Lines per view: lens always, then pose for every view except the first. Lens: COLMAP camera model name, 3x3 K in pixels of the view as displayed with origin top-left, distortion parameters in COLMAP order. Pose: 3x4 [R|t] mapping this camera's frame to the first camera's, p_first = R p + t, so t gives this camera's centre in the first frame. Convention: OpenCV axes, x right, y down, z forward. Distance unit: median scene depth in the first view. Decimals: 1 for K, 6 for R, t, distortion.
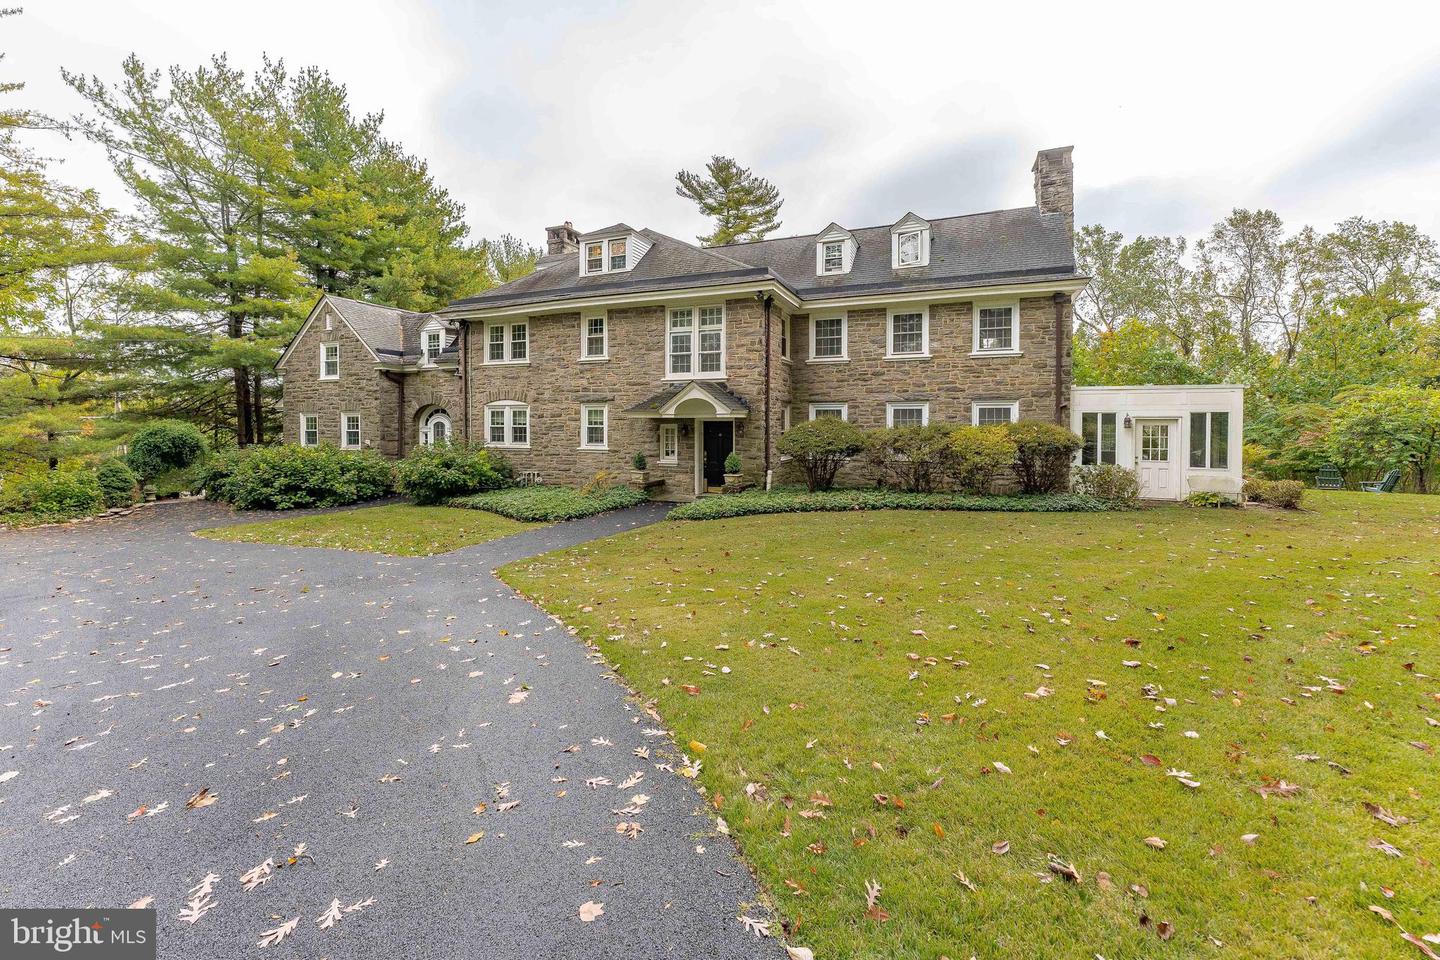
lens RADIAL K [[785.1, 0, 714.7], [0, 785.1, 417.7], [0, 0, 1]] dist [-0.005559, -0.000174]
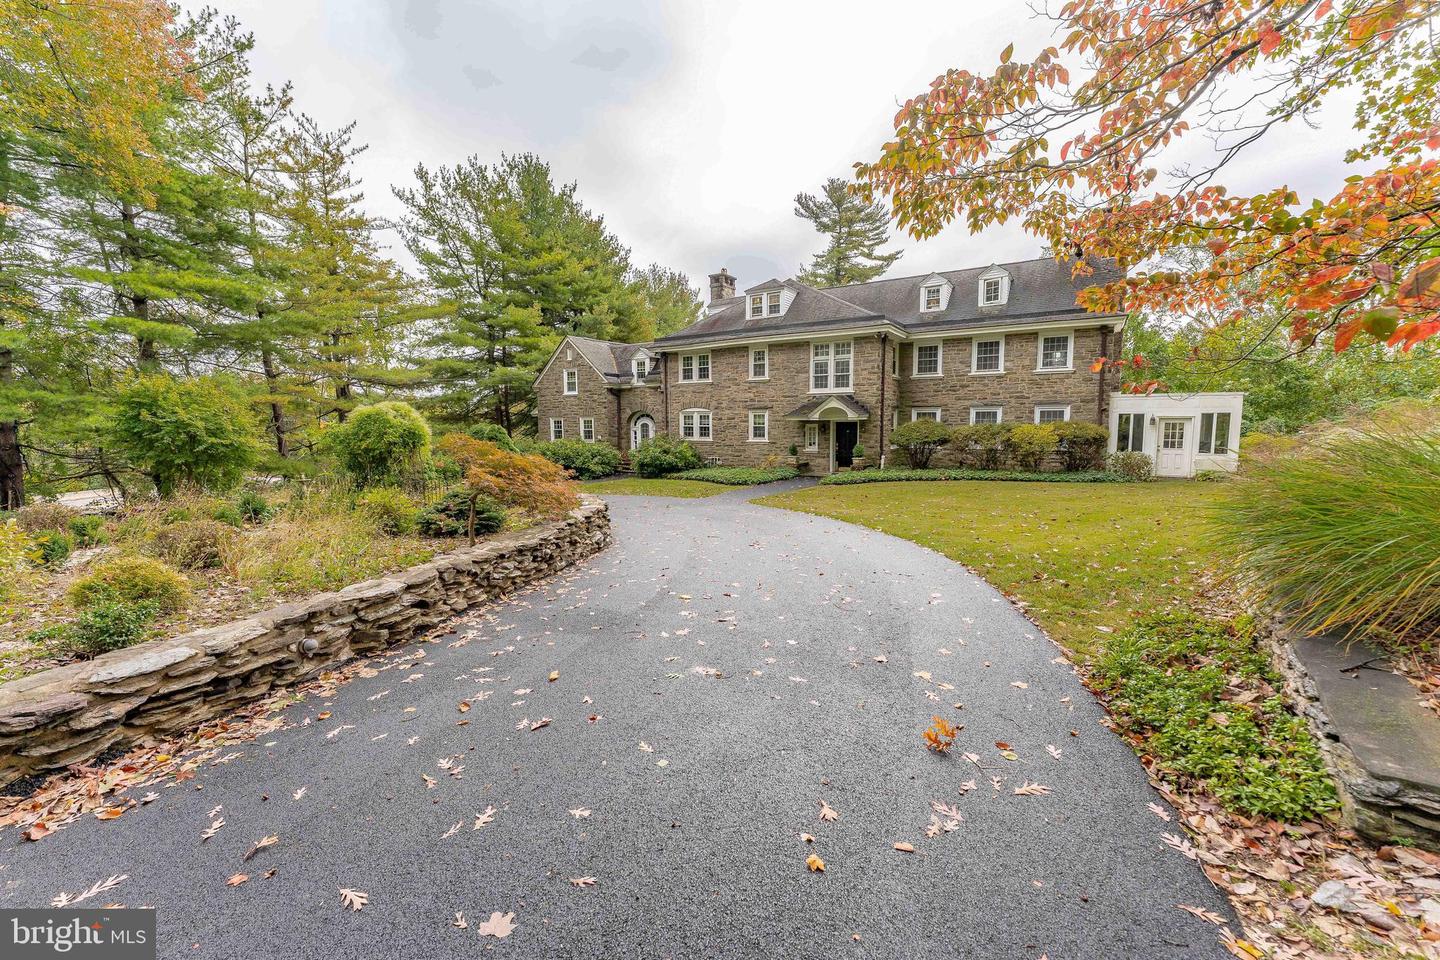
lens RADIAL K [[817.3, 0, 661.1], [0, 817.3, 496.5], [0, 0, 1]] dist [-0.010320, -0.000618]
pose [[0.984095, 0.008095, -0.177459, -0.060912], [0.010618, 0.994494, 0.104249, -0.018406], [0.177326, -0.104476, 0.978591, -0.519908]]
